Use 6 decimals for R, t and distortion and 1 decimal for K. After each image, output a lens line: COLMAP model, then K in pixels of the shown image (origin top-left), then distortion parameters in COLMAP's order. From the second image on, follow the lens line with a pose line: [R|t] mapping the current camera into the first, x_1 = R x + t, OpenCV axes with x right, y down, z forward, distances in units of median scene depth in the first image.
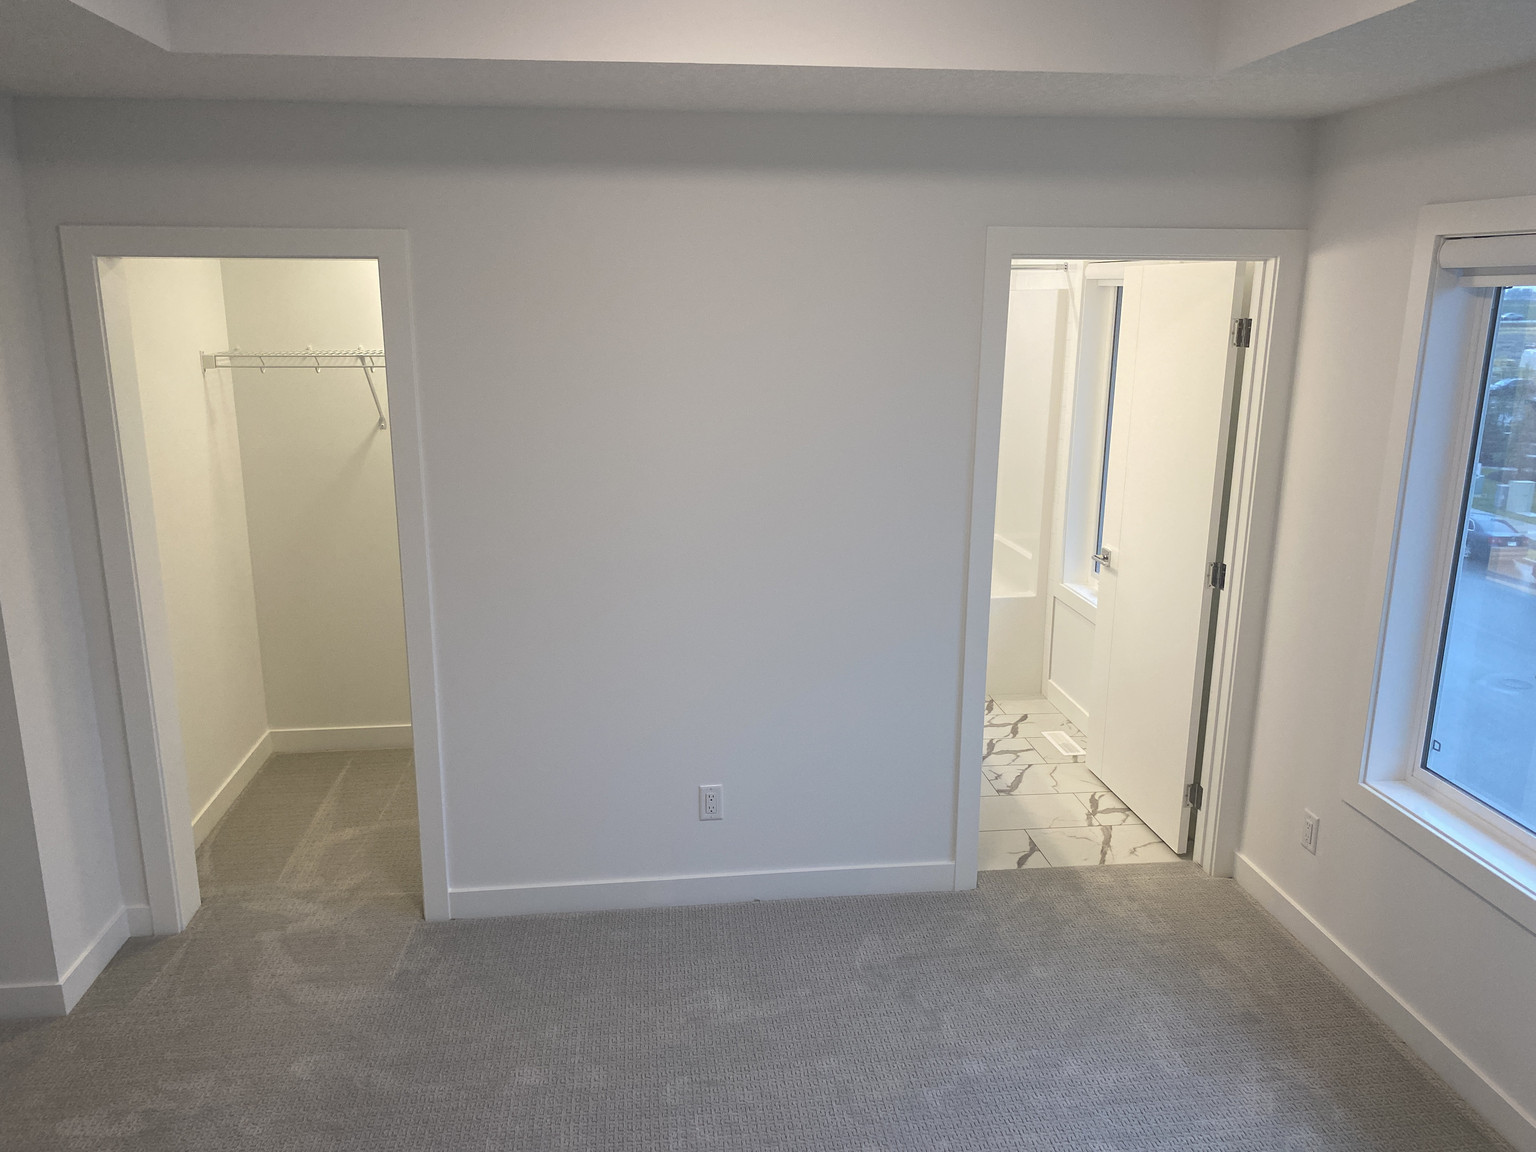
lens RADIAL K [[1161.3, 0, 776.9], [0, 1161.3, 548.7], [0, 0, 1]] dist [0.051560, -0.052893]
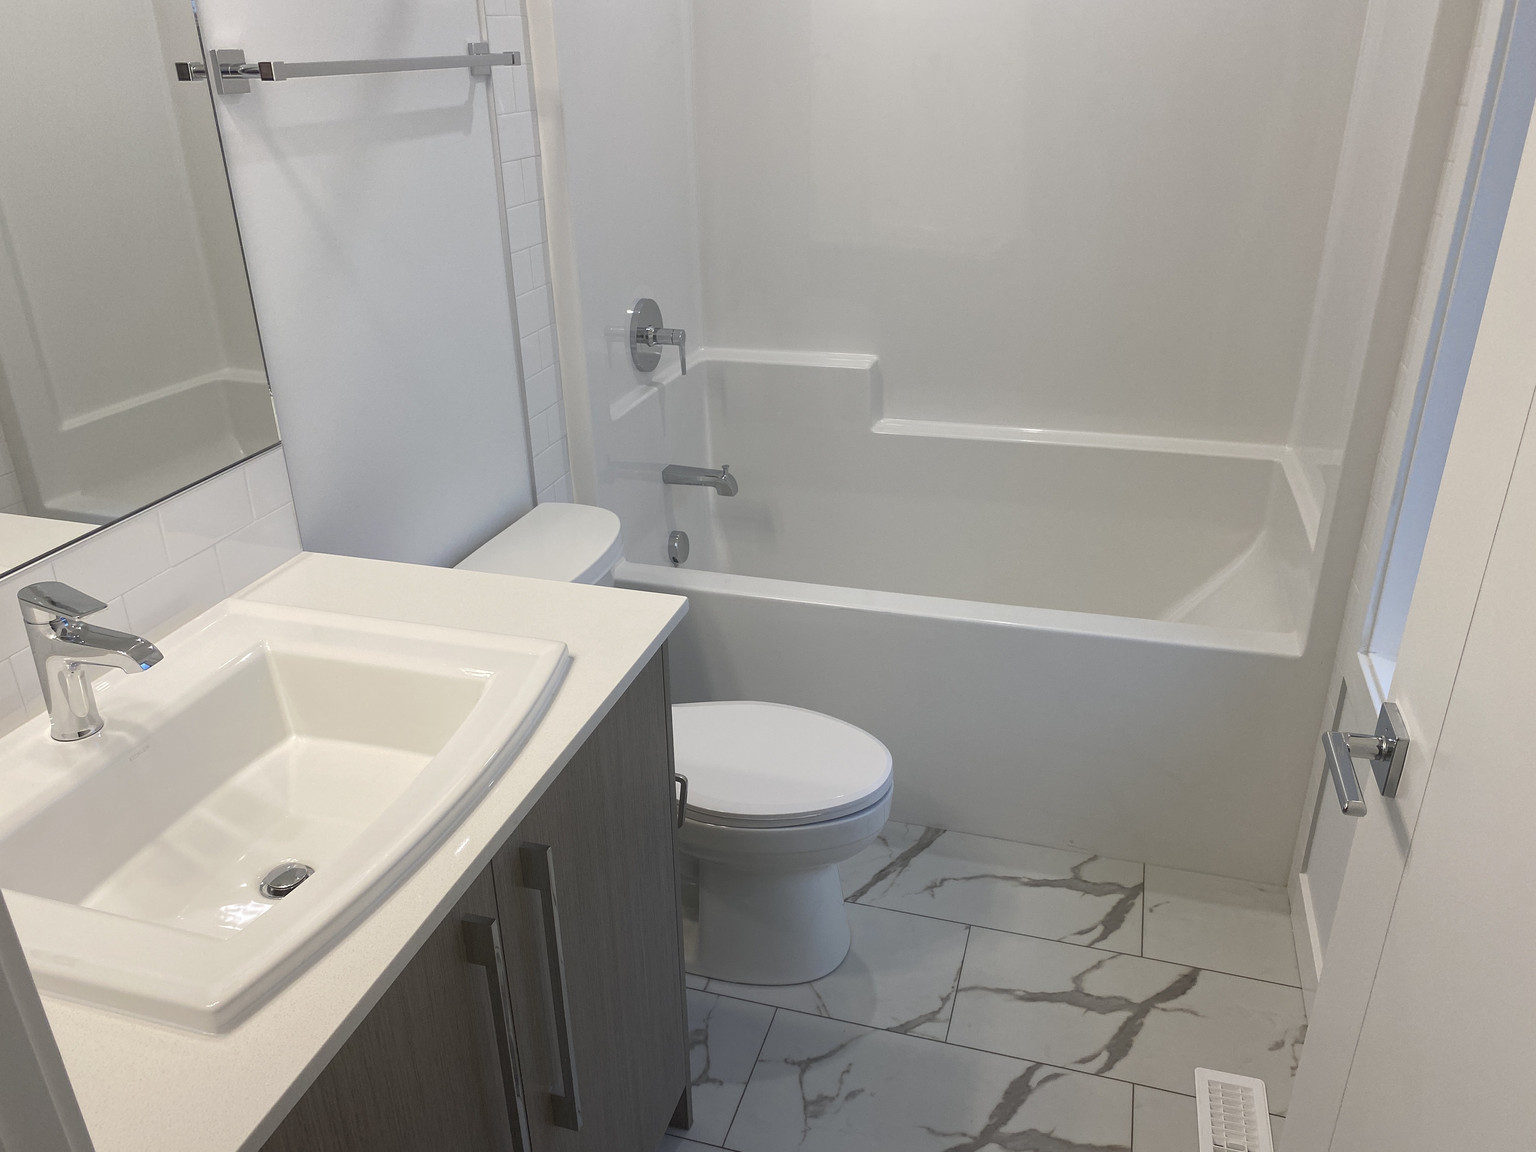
lens RADIAL K [[1161.3, 0, 770.9], [0, 1161.3, 569.0], [0, 0, 1]] dist [0.051560, -0.052893]
pose [[0.922163, 0.136861, -0.361780, 0.314753], [-0.058778, 0.974031, 0.218651, -0.090575], [0.382309, -0.180367, 0.906260, 0.953745]]
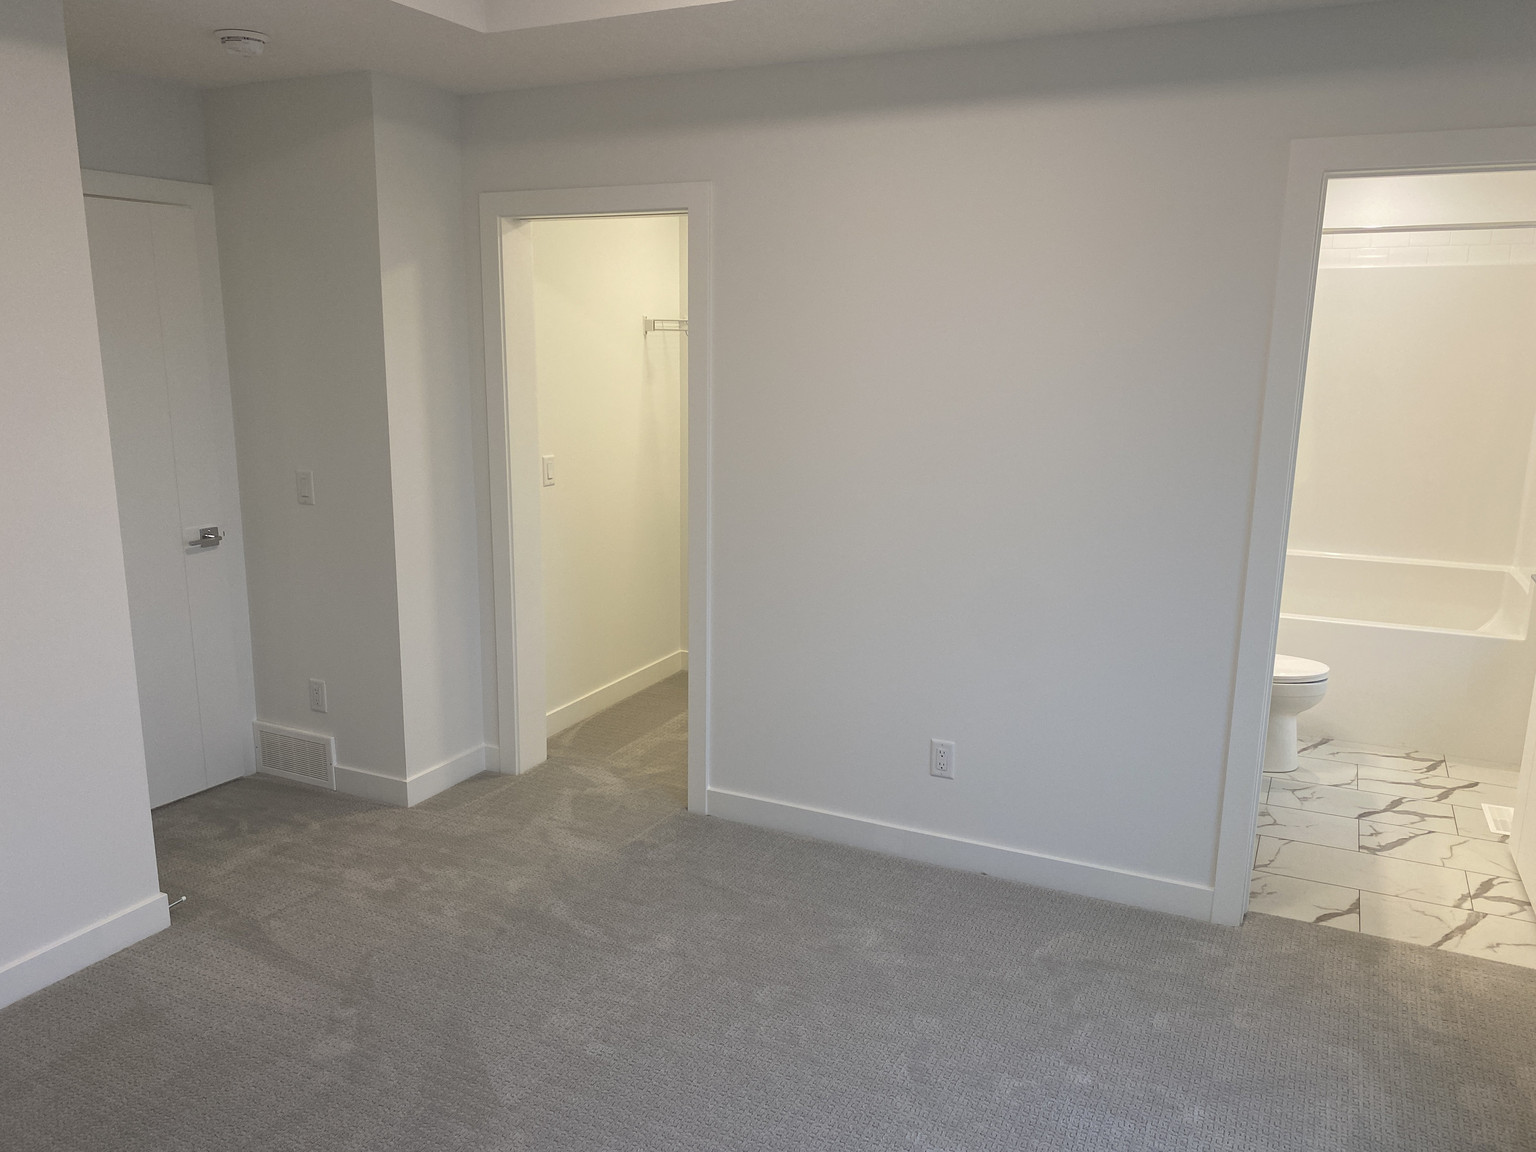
lens RADIAL K [[1161.3, 0, 784.8], [0, 1161.3, 558.4], [0, 0, 1]] dist [0.051560, -0.052893]
pose [[0.852303, 0.105001, -0.512400, 0.314555], [-0.117183, 0.993073, 0.008584, 0.058558], [0.509752, 0.052729, 0.858704, 0.086907]]
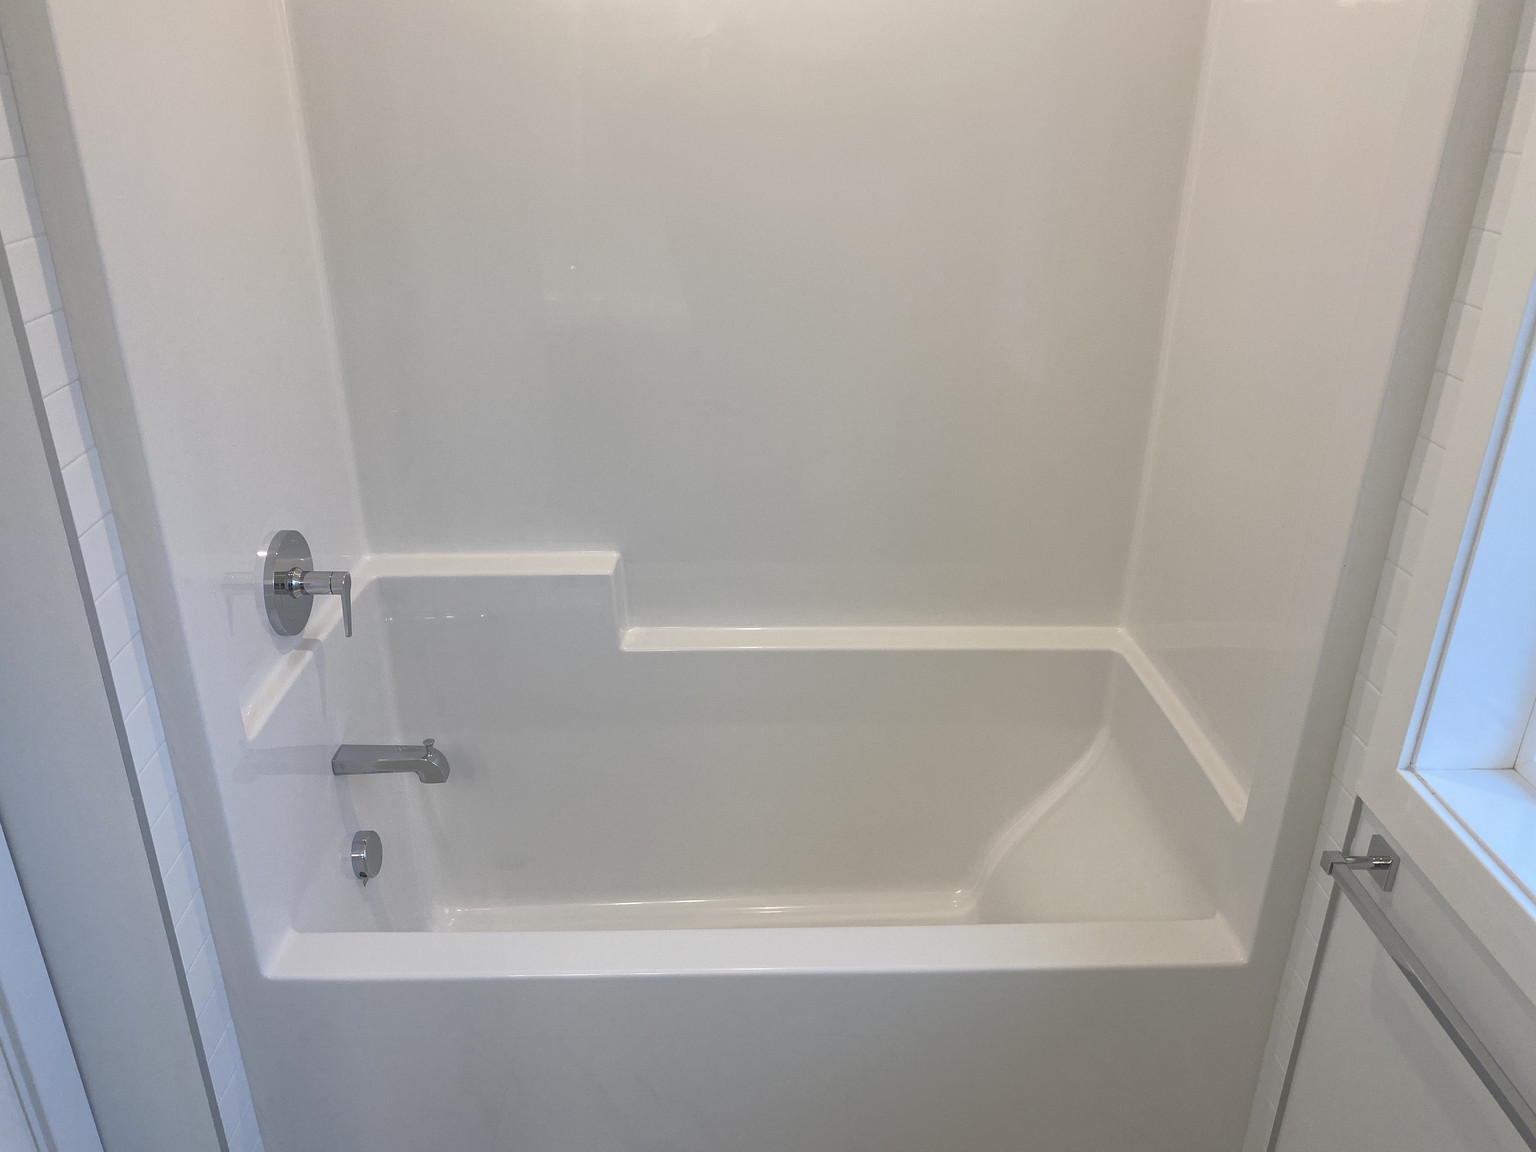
lens RADIAL K [[1161.3, 0, 773.9], [0, 1161.3, 566.0], [0, 0, 1]] dist [0.051560, -0.052893]
pose [[0.997217, 0.028397, -0.068937, 0.195232], [-0.013824, 0.979016, 0.203313, -0.179424], [0.073264, -0.201795, 0.976684, 1.149083]]
